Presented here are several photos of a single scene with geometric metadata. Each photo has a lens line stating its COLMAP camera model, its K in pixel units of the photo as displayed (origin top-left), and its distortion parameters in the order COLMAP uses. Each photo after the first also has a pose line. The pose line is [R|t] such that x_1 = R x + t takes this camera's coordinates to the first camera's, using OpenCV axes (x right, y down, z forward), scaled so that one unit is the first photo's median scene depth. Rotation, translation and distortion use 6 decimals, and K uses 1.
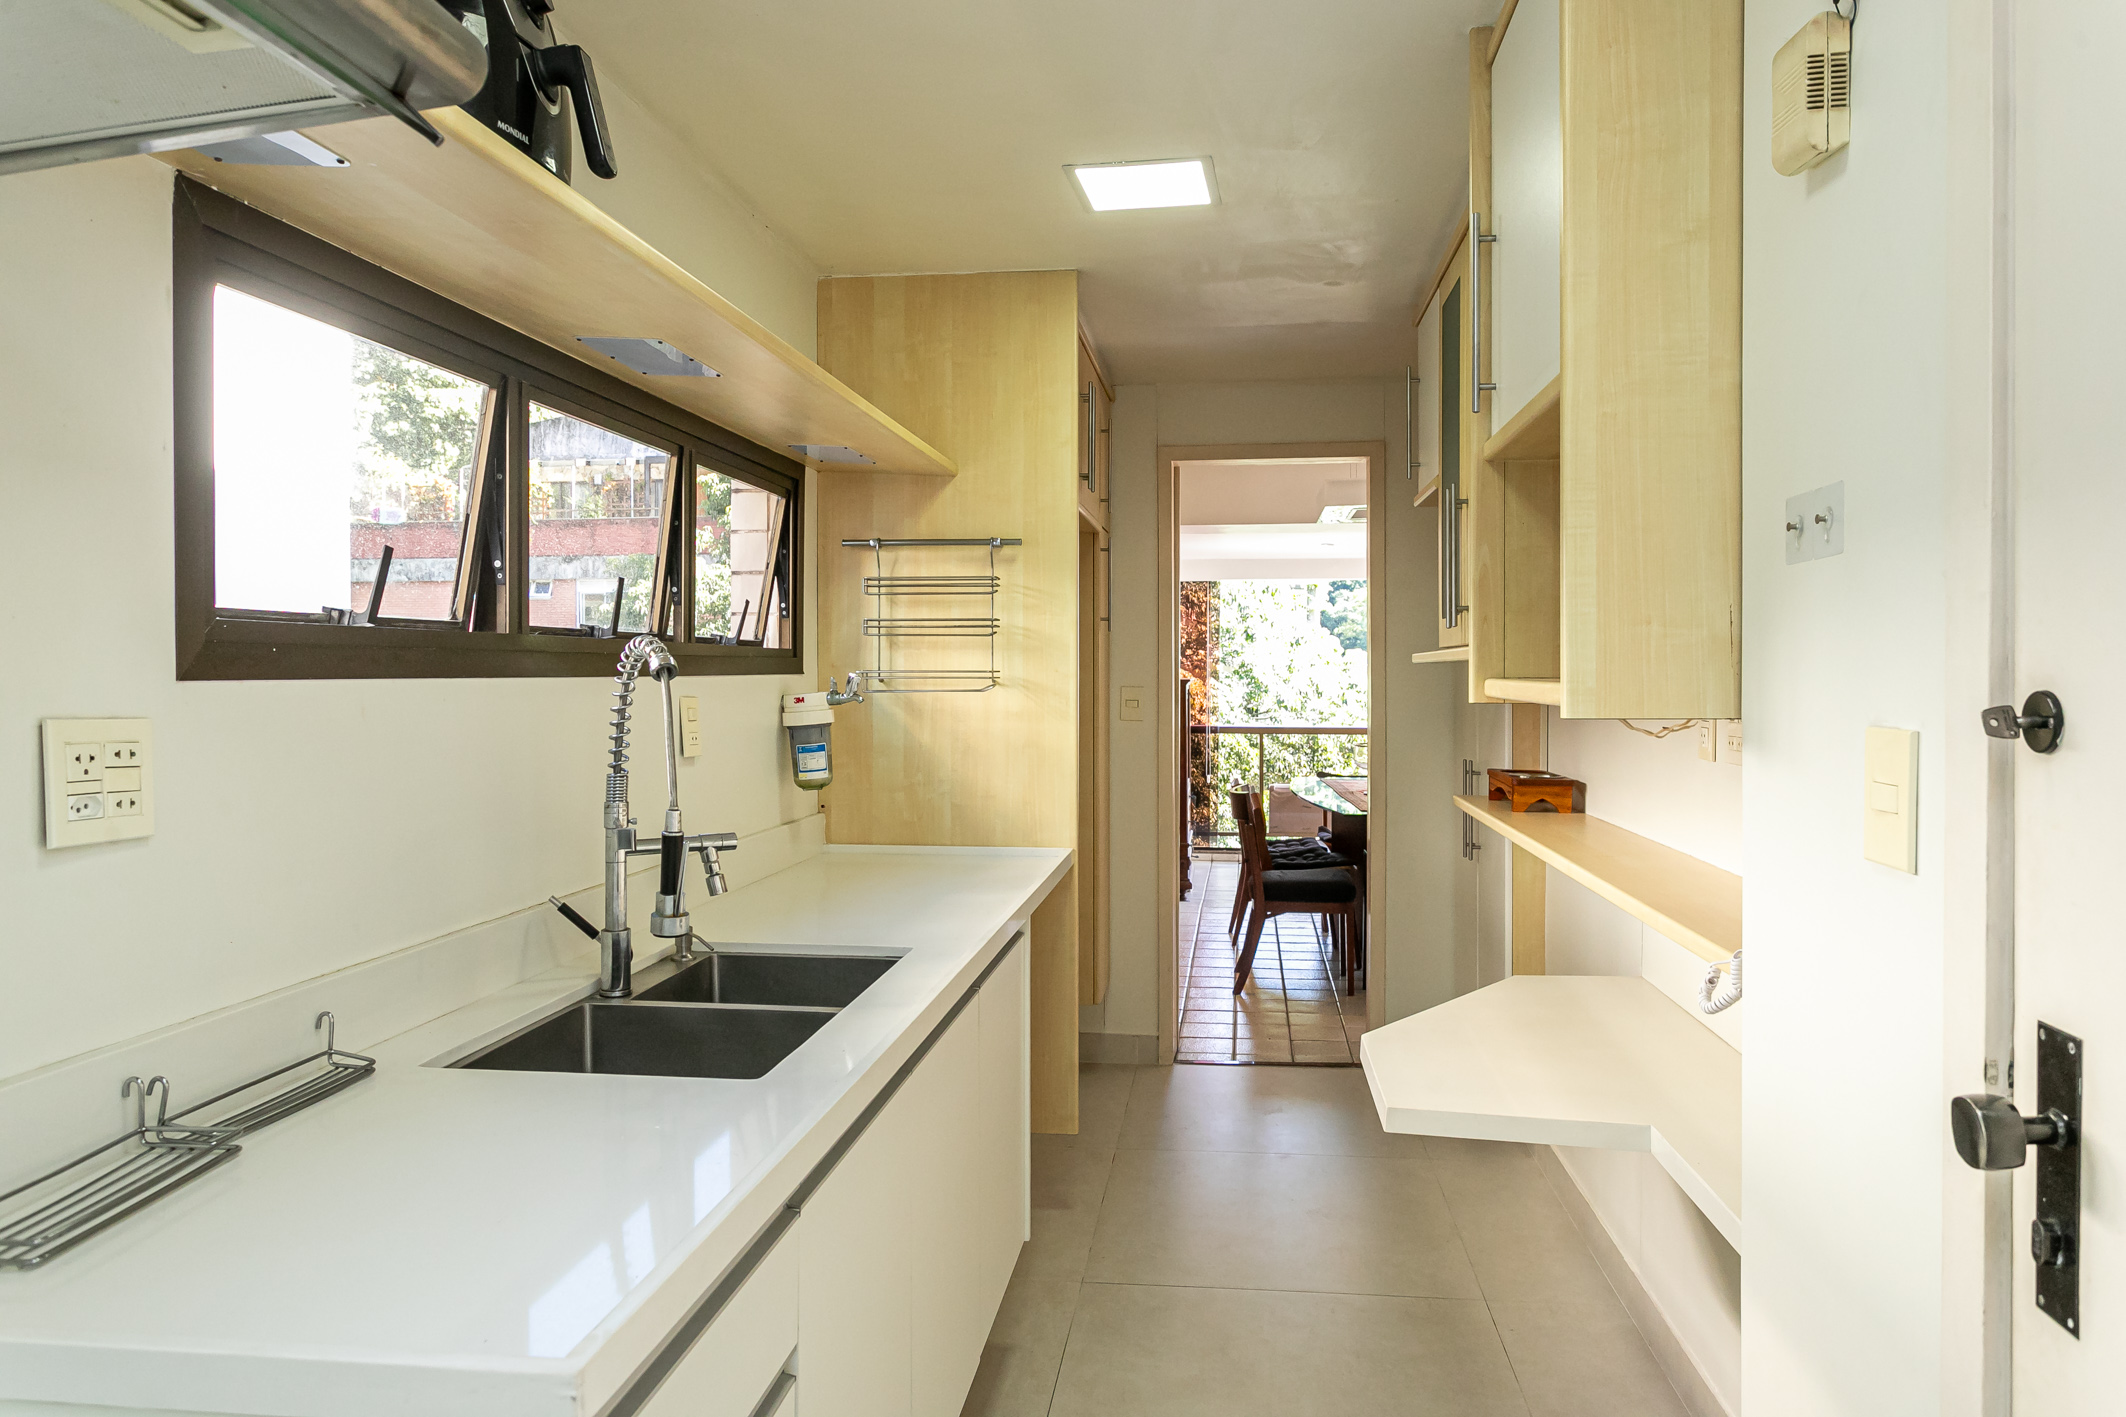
lens RADIAL K [[1429.3, 0, 1062.9], [0, 1429.3, 685.0], [0, 0, 1]] dist [-0.003246, 0.006467]
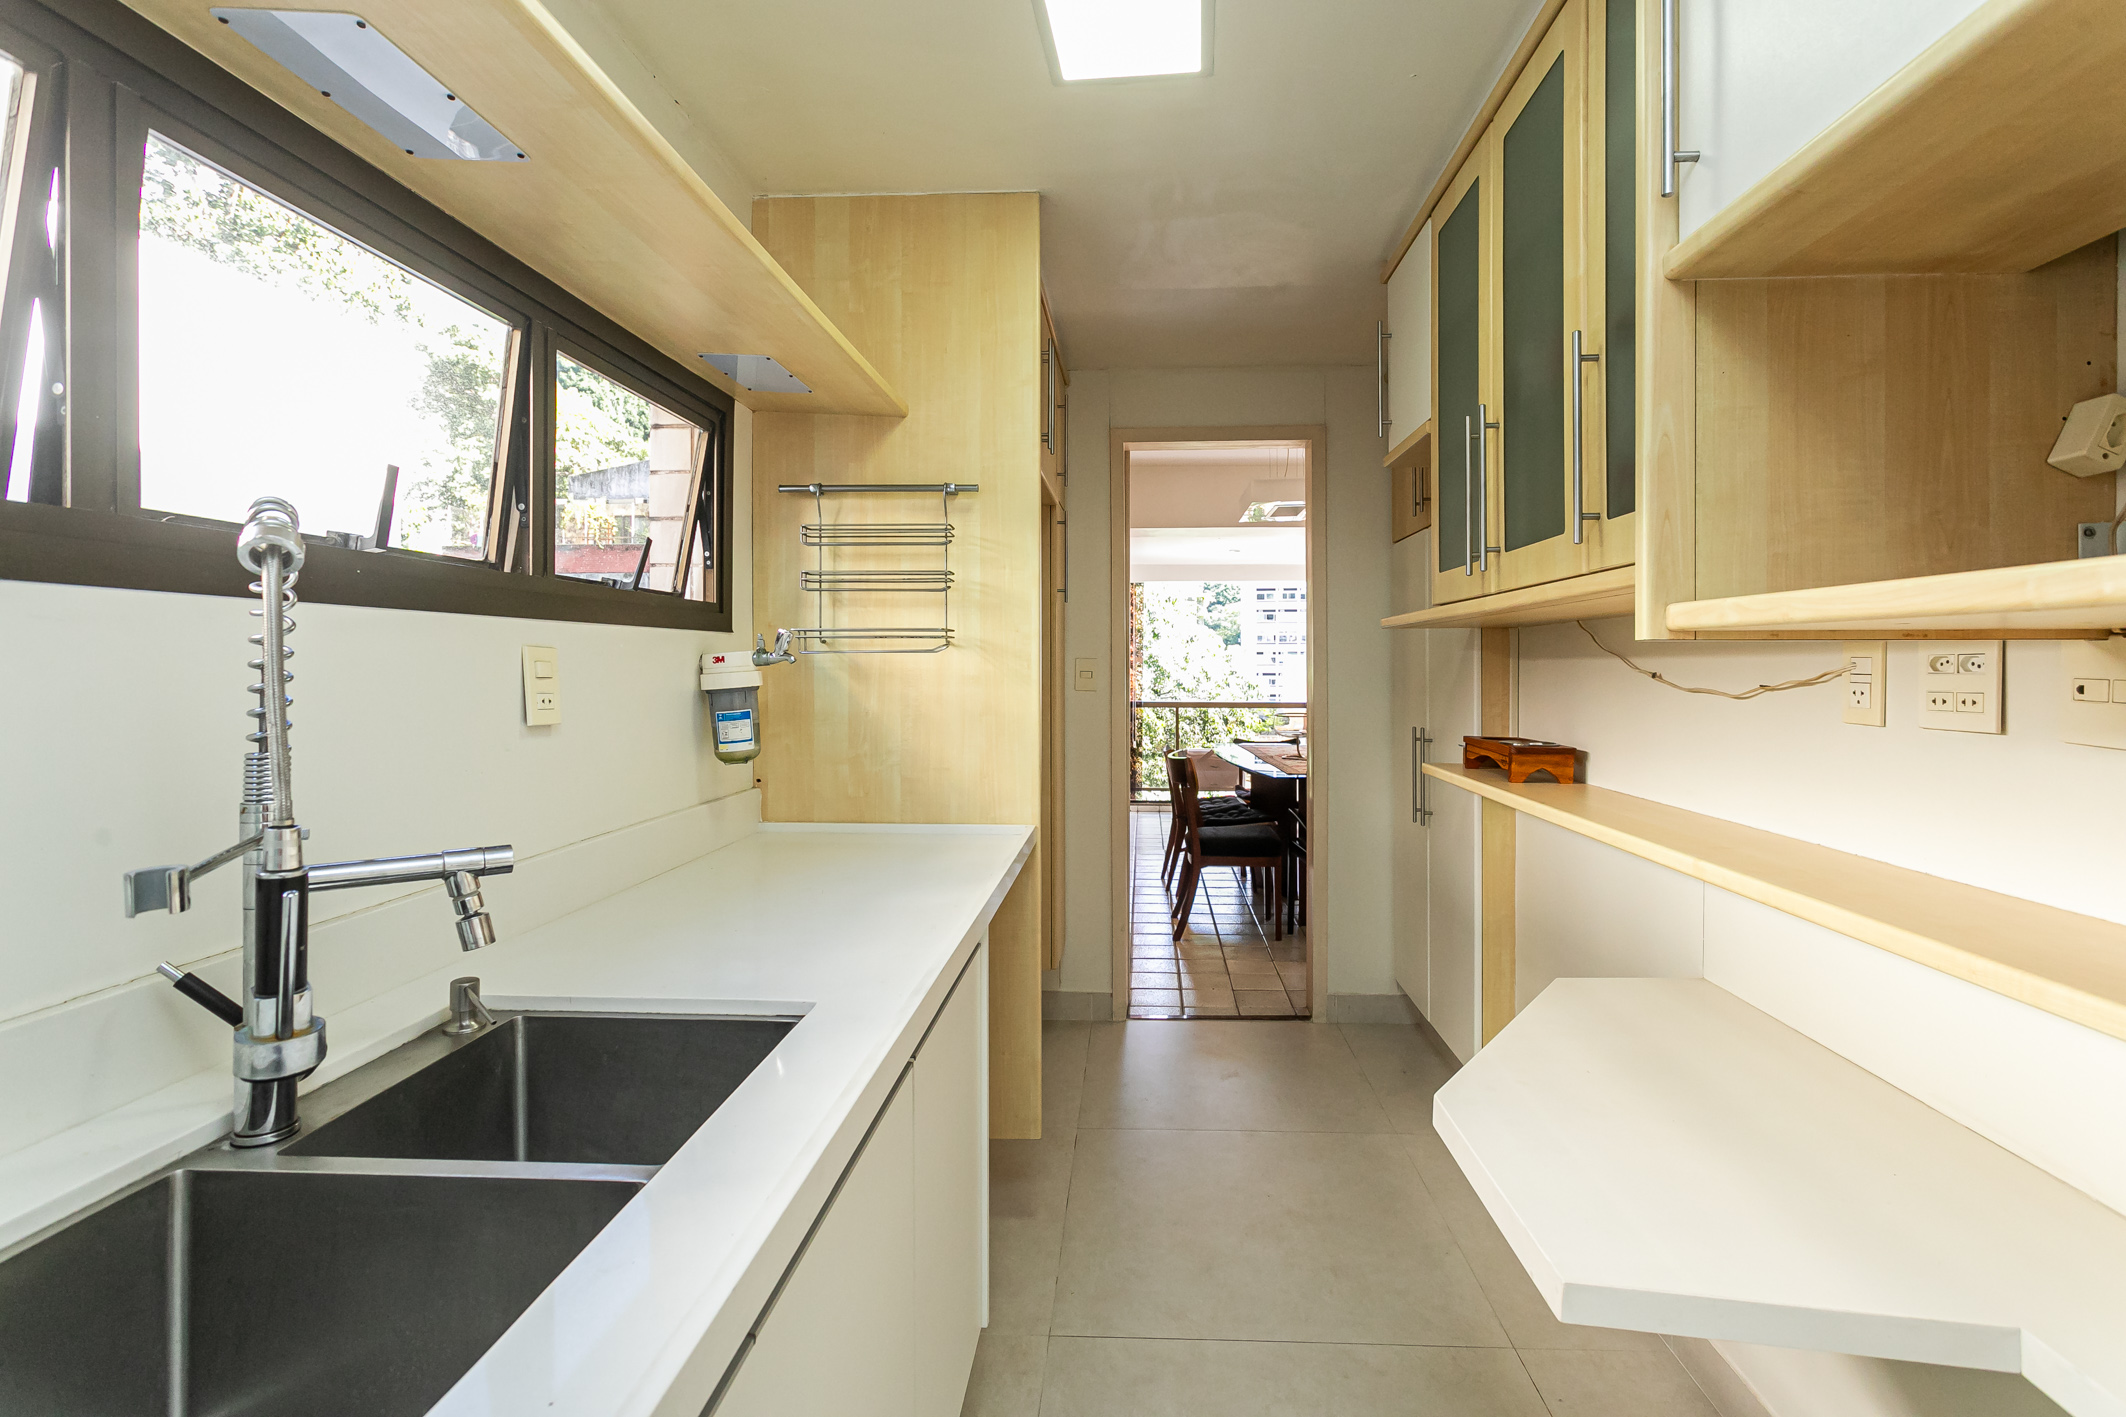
lens RADIAL K [[1062.2, 0, 1066.8], [0, 1062.2, 674.0], [0, 0, 1]] dist [0.000196, 0.000083]
pose [[0.998702, -0.001051, 0.050915, -0.007306], [0.001045, 0.999999, 0.000134, 0.017958], [-0.050915, -0.000080, 0.998703, 0.324881]]
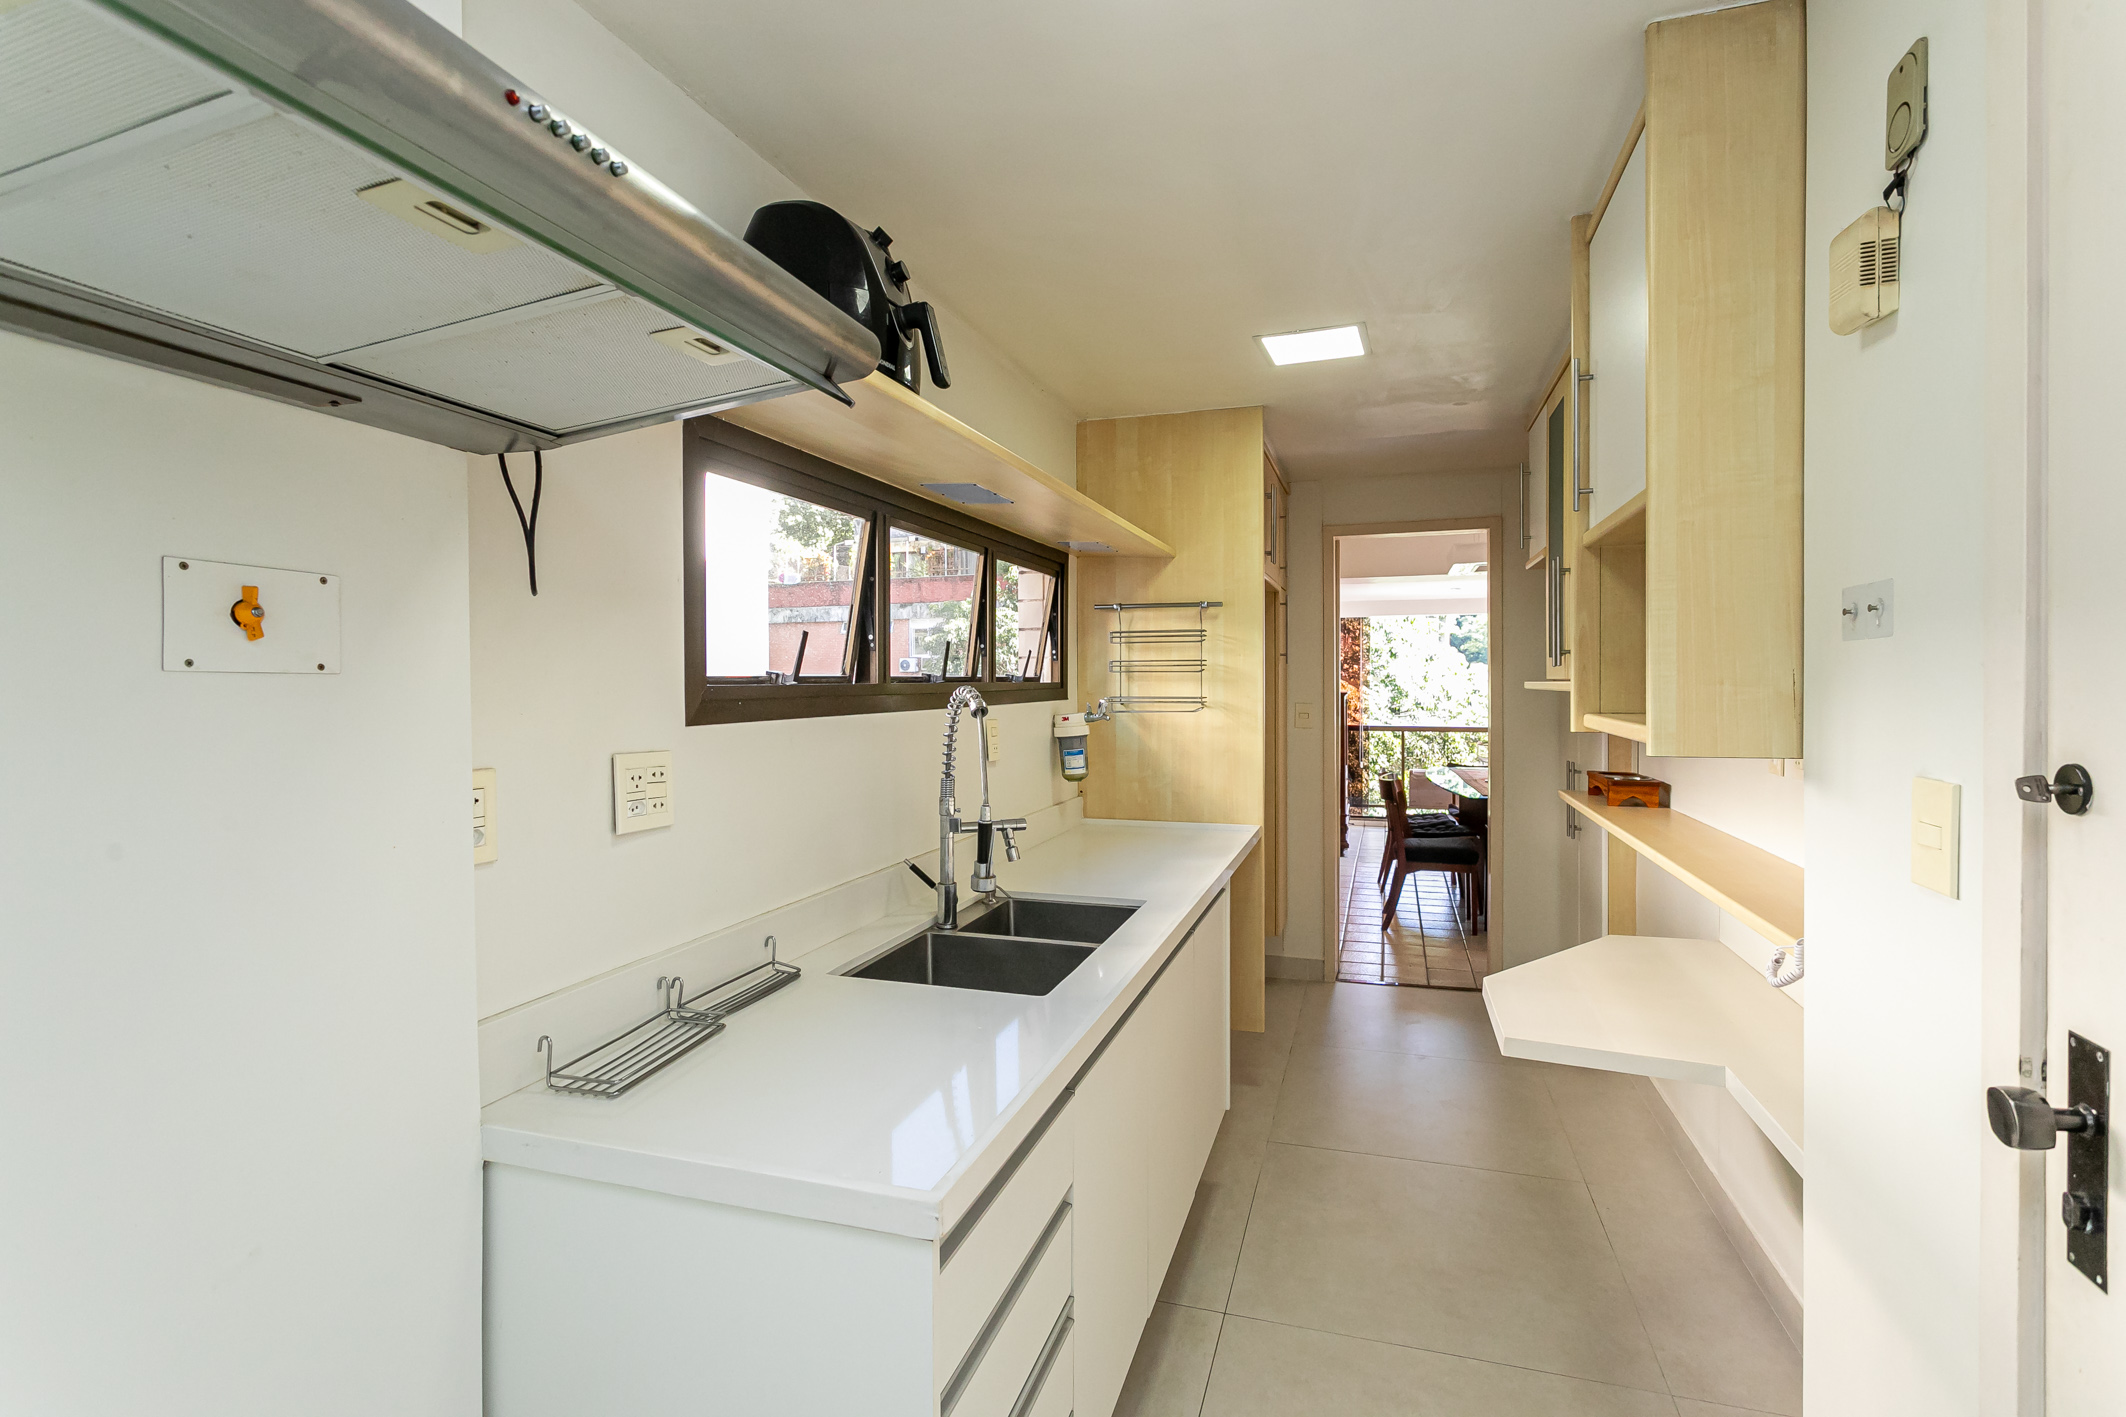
lens RADIAL K [[1026.1, 0, 1036.0], [0, 1026.1, 693.4], [0, 0, 1]] dist [-0.000608, 0.001772]
pose [[0.979022, -0.001523, -0.203751, -0.003021], [0.002233, 0.999992, 0.003254, -0.017145], [0.203744, -0.003641, 0.979017, -0.014188]]
